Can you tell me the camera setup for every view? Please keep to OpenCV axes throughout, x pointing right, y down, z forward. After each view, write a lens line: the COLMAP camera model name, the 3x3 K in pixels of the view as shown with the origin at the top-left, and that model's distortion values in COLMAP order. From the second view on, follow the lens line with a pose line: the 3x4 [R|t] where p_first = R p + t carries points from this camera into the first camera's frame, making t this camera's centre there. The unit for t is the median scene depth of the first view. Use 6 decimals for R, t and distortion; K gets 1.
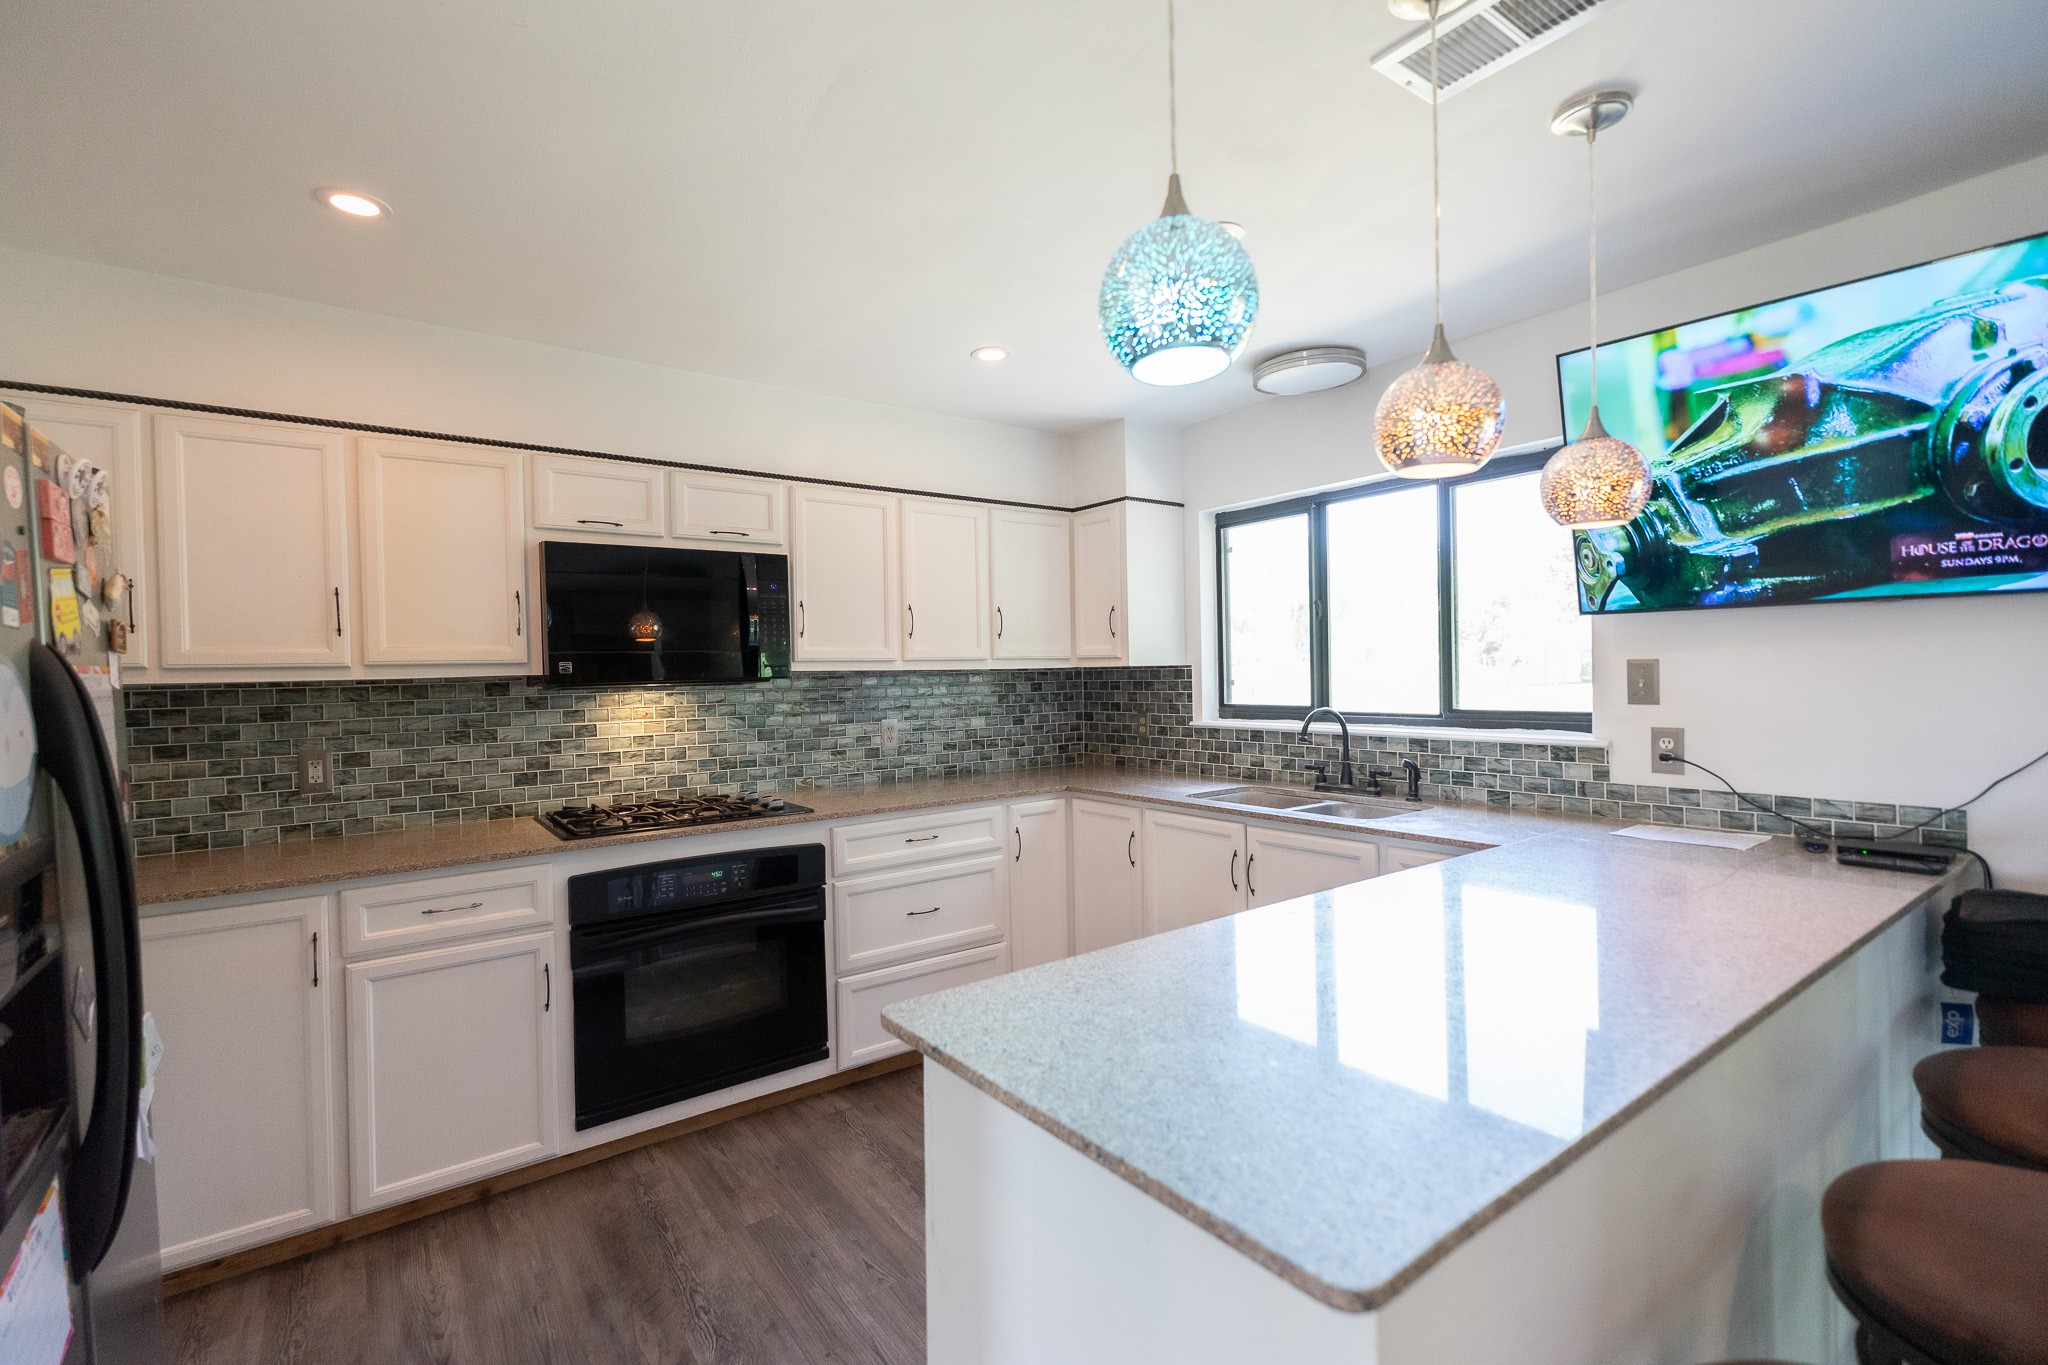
lens RADIAL K [[908.1, 0, 1014.8], [0, 908.1, 679.8], [0, 0, 1]] dist [0.002948, -0.000544]
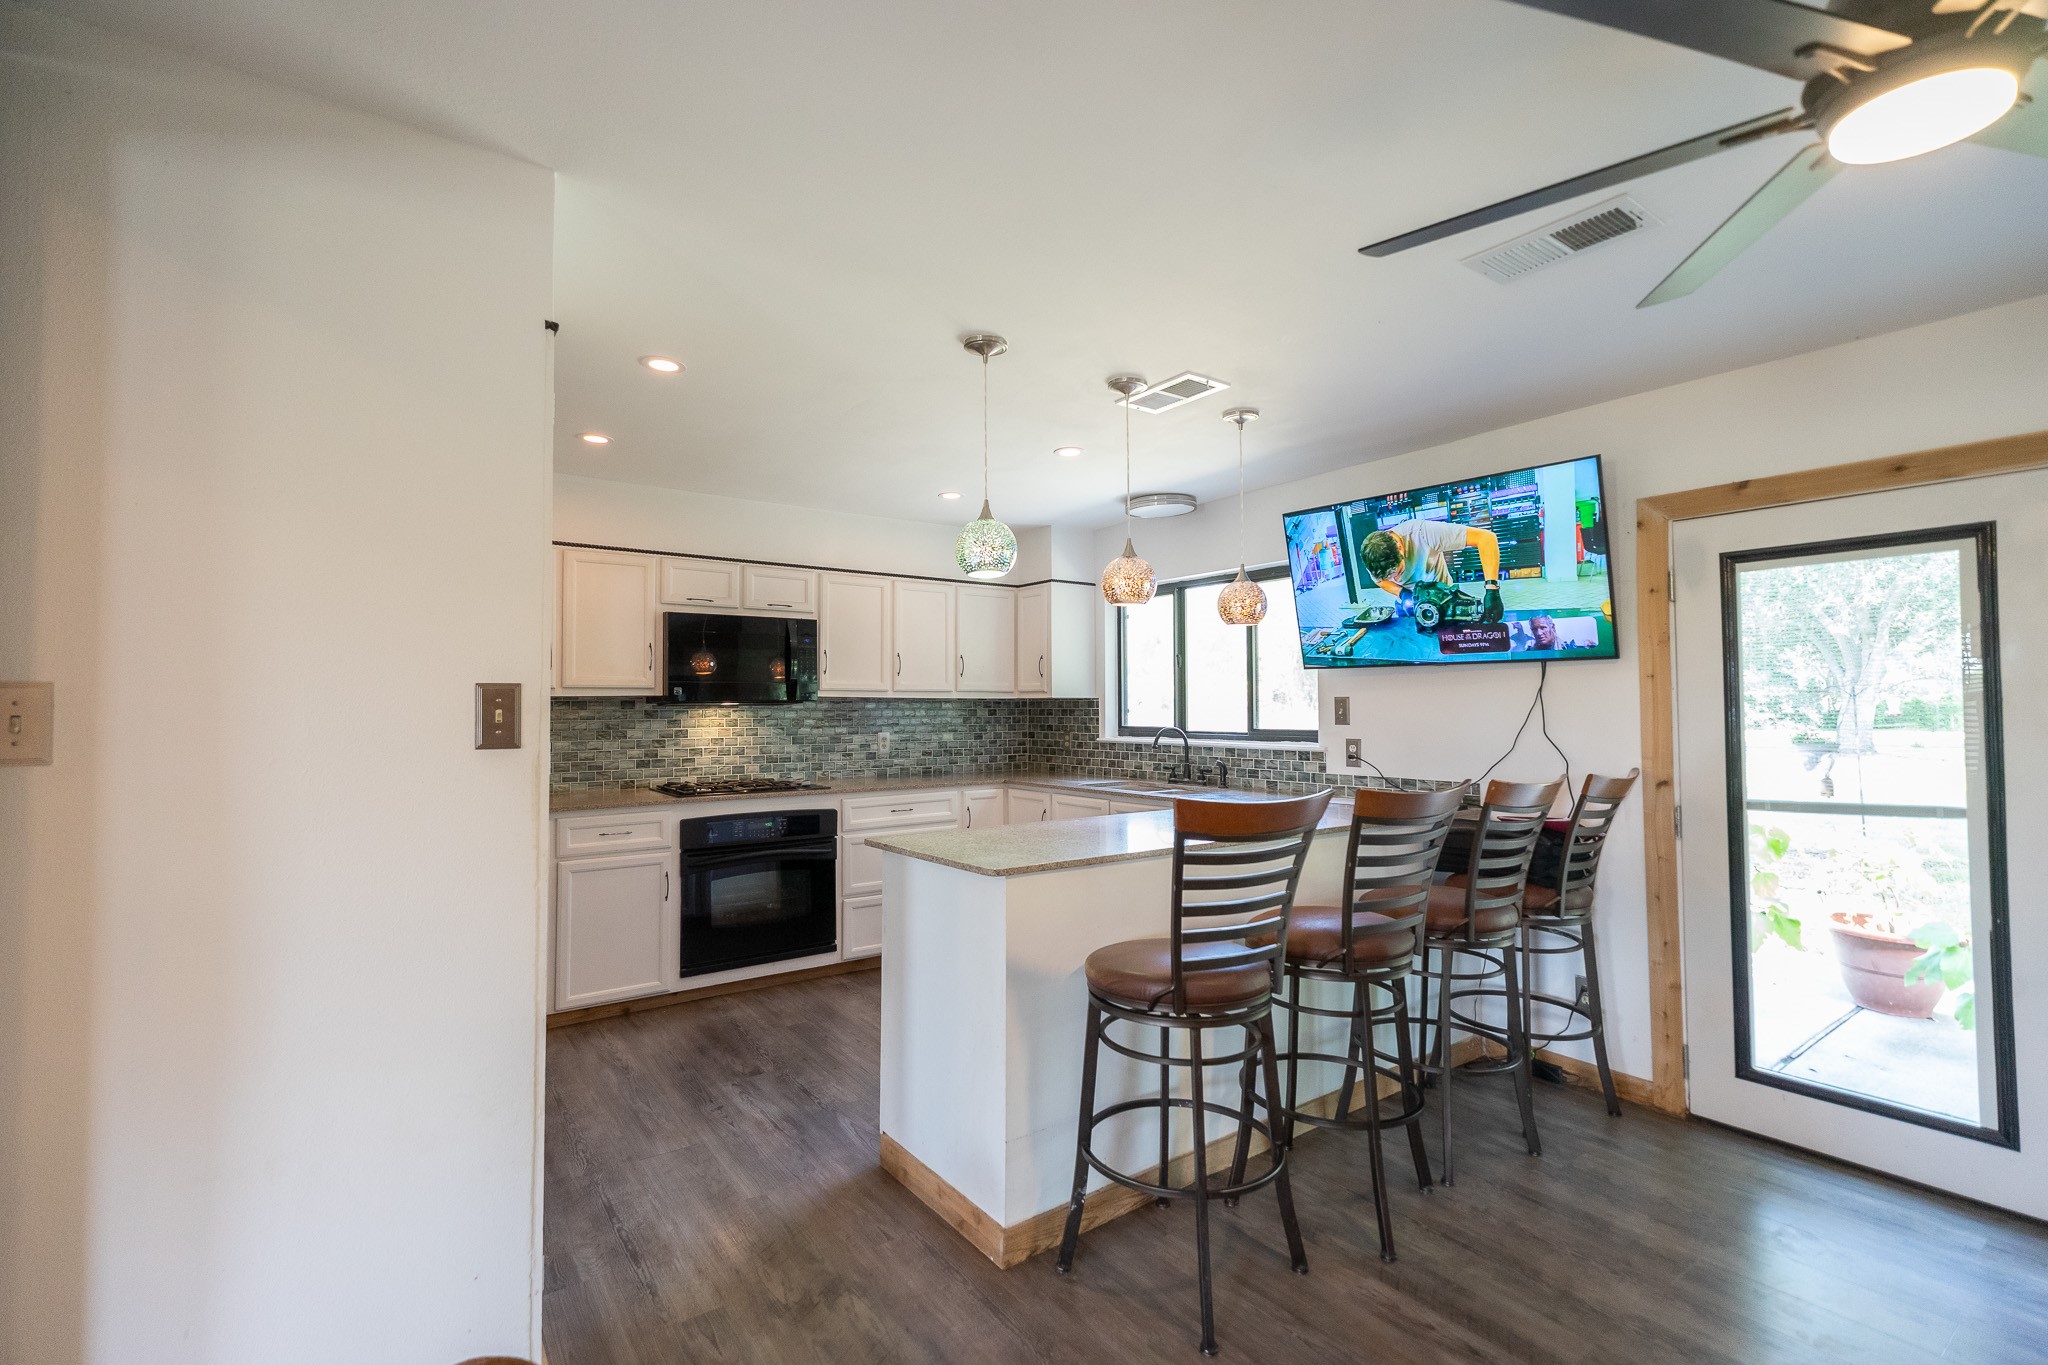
lens RADIAL K [[902.5, 0, 1013.8], [0, 902.5, 681.5], [0, 0, 1]] dist [0.000704, 0.000801]
pose [[0.999815, 0.016656, -0.009659, 0.092277], [-0.017008, 0.999149, -0.037563, 0.016060], [0.009025, 0.037721, 0.999248, -0.488237]]
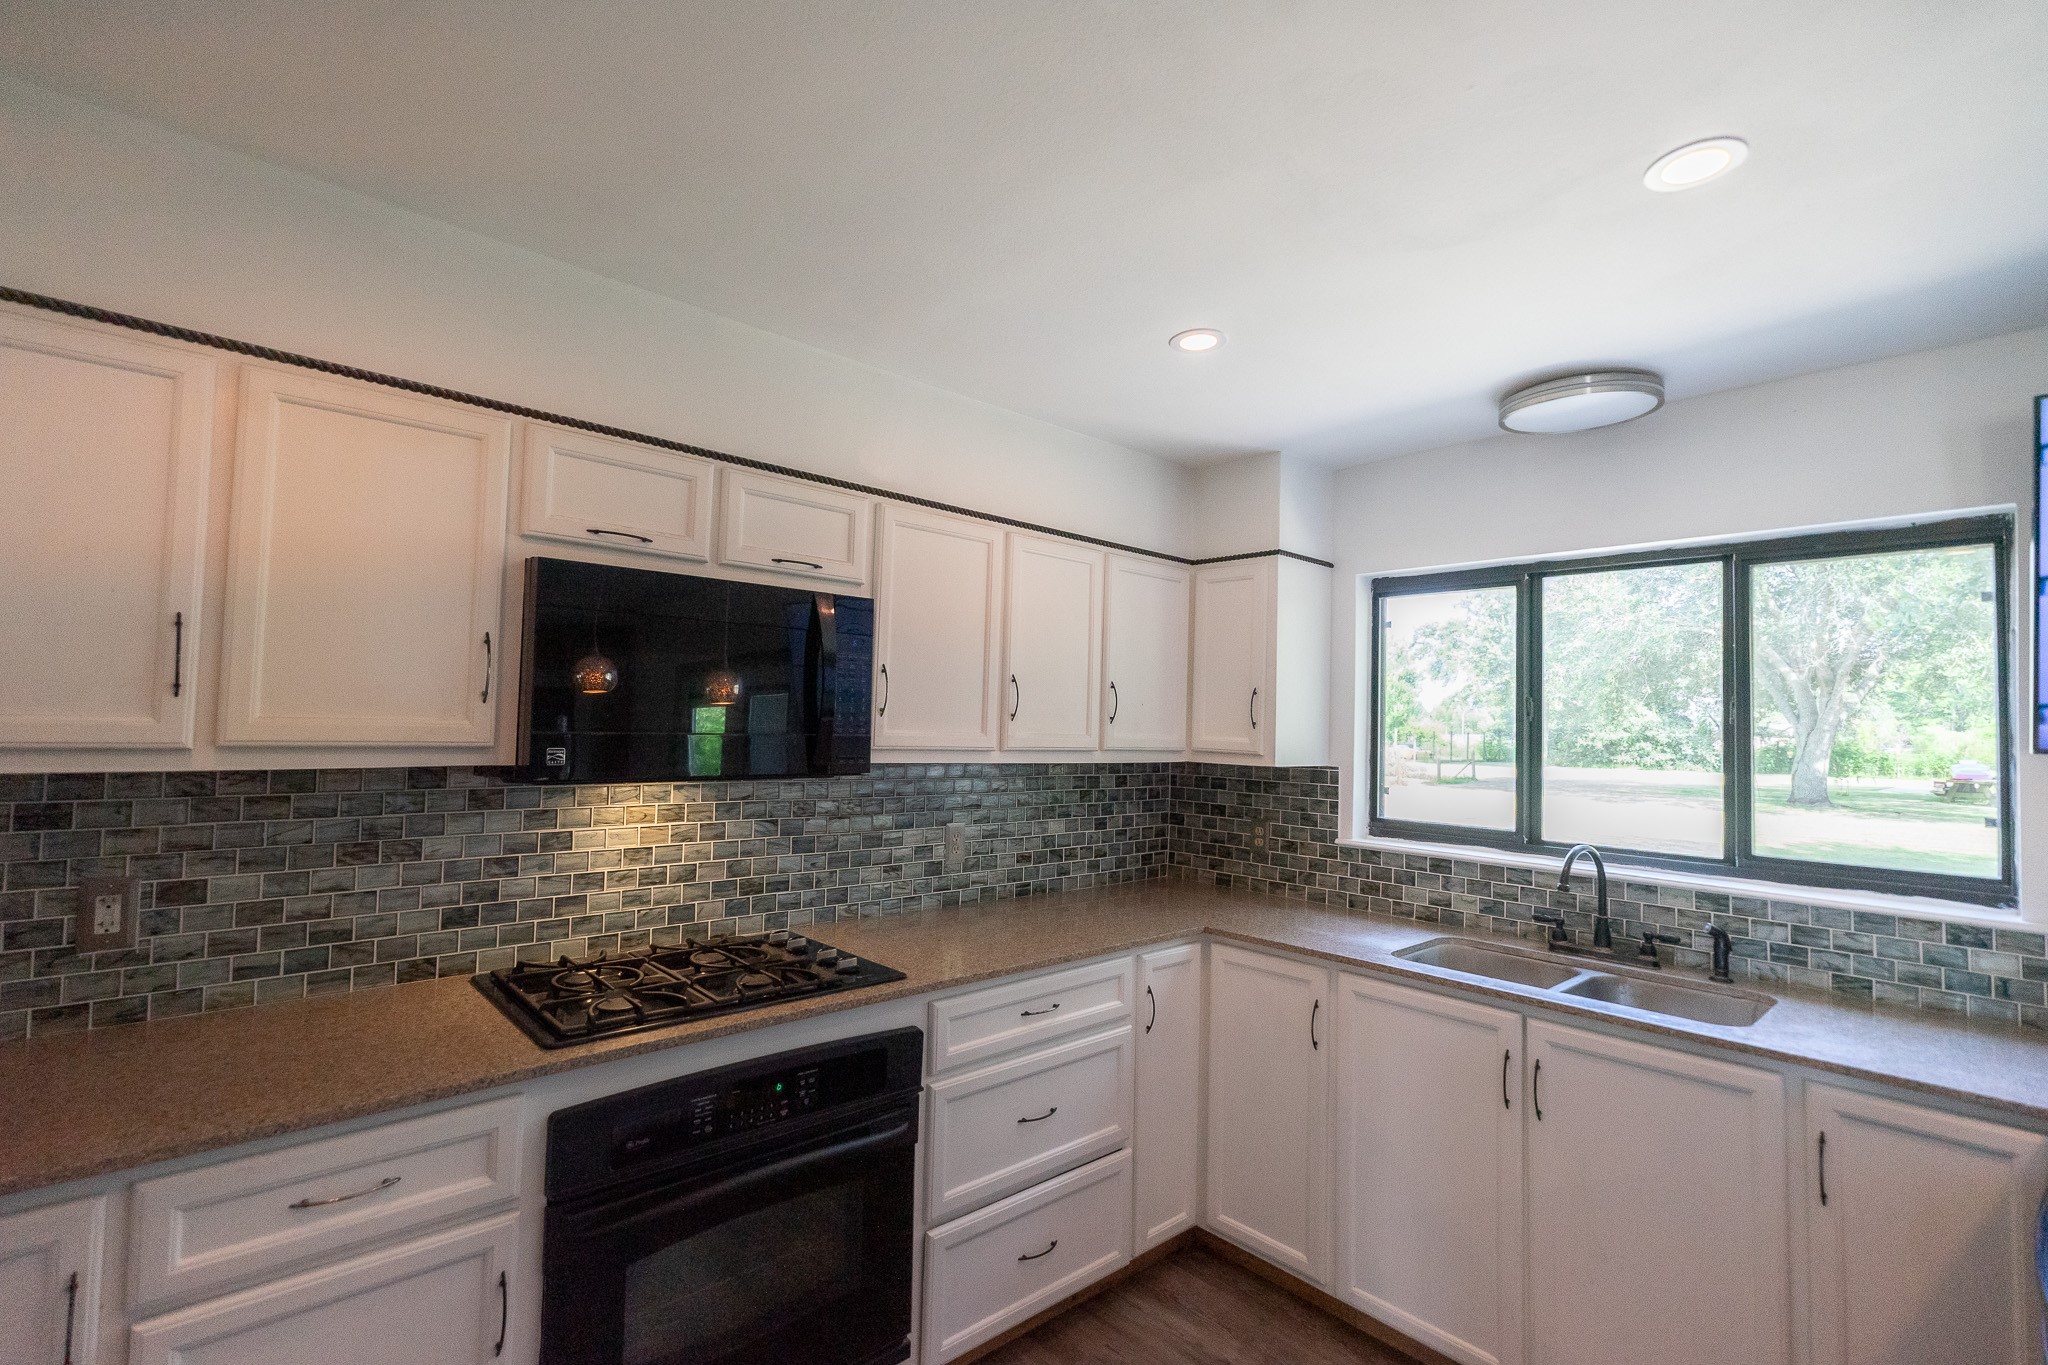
lens RADIAL K [[933.9, 0, 1016.0], [0, 933.9, 680.1], [0, 0, 1]] dist [0.004803, -0.002452]
pose [[0.993248, 0.053040, 0.103177, -0.208950], [-0.047244, 0.997208, -0.057827, -0.037724], [-0.105956, 0.052562, 0.992981, 0.268337]]
